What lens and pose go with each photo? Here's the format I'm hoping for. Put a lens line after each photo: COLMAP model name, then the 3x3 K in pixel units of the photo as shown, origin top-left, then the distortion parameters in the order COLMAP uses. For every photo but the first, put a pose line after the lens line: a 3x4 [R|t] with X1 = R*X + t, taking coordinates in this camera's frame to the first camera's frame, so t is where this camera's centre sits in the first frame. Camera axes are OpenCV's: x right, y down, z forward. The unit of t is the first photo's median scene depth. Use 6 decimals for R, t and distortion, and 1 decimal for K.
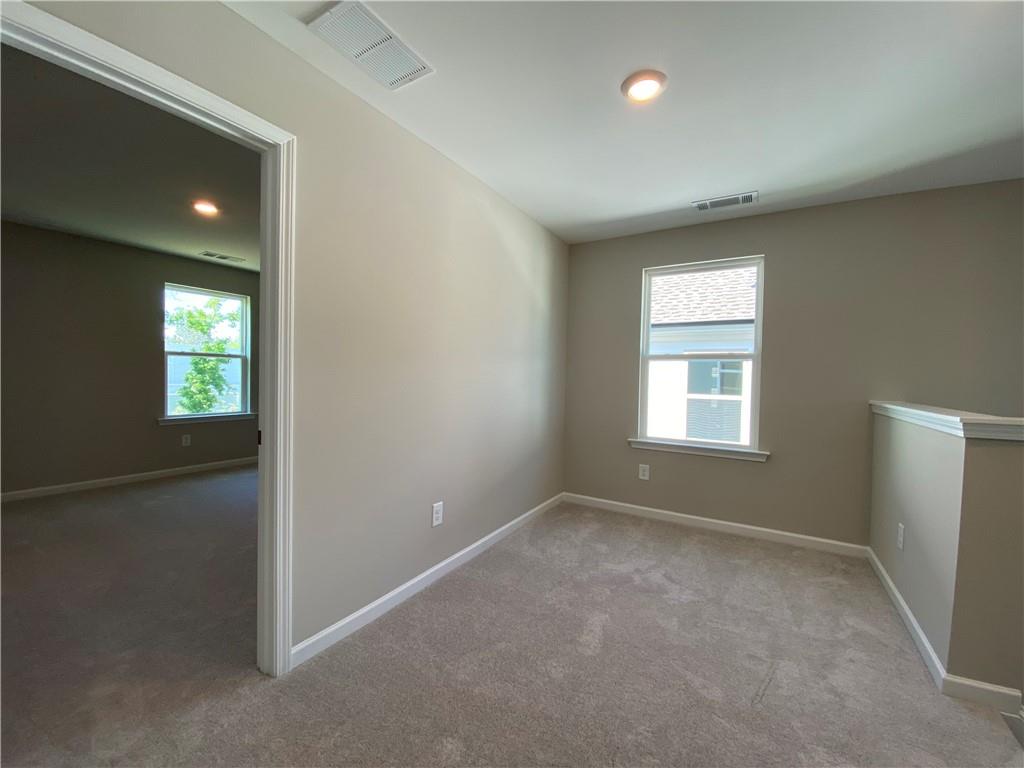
lens RADIAL K [[409.5, 0, 512.1], [0, 409.5, 385.6], [0, 0, 1]] dist [0.002101, -0.011875]
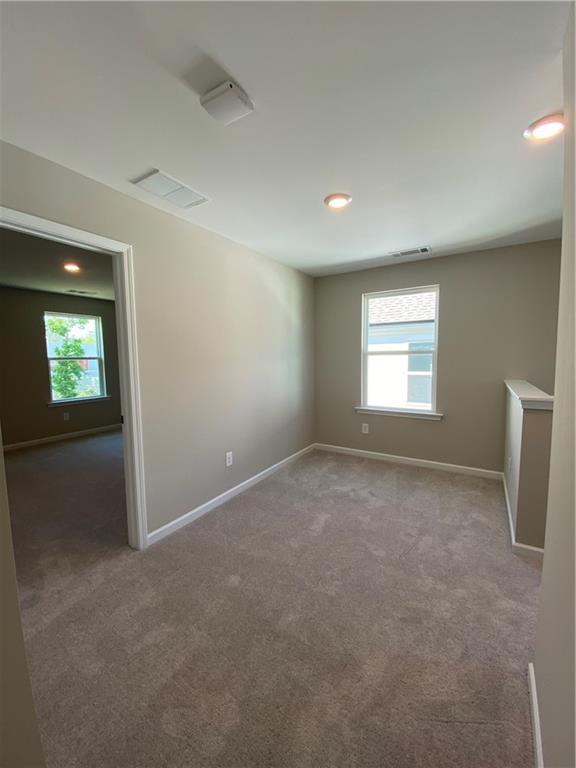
lens RADIAL K [[307.1, 0, 288.5], [0, 307.1, 382.0], [0, 0, 1]] dist [0.002101, -0.011875]
pose [[0.999290, -0.032756, -0.018621, 0.089372], [0.033830, 0.997586, 0.060647, -0.062468], [0.016590, -0.061234, 0.997986, -0.207236]]
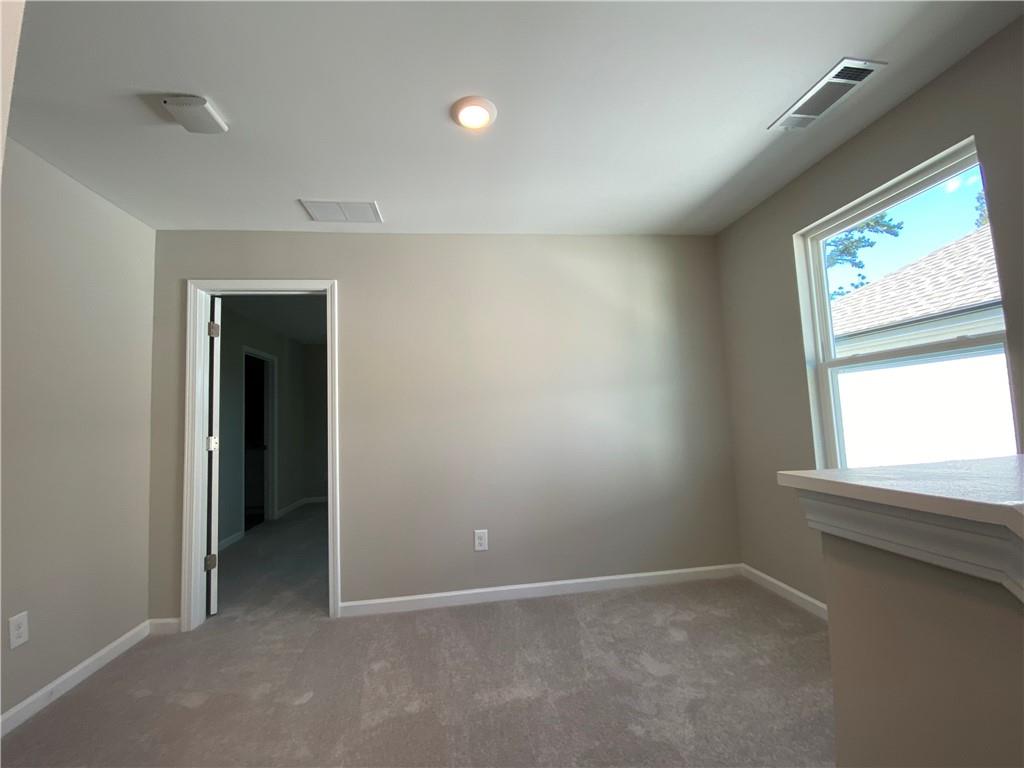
lens RADIAL K [[414.5, 0, 501.6], [0, 414.5, 382.1], [0, 0, 1]] dist [0.001737, 0.000083]
pose [[0.619318, -0.111457, -0.777189, 0.773691], [0.036811, 0.992906, -0.113060, 0.016044], [0.784277, 0.041411, 0.619028, 0.326126]]
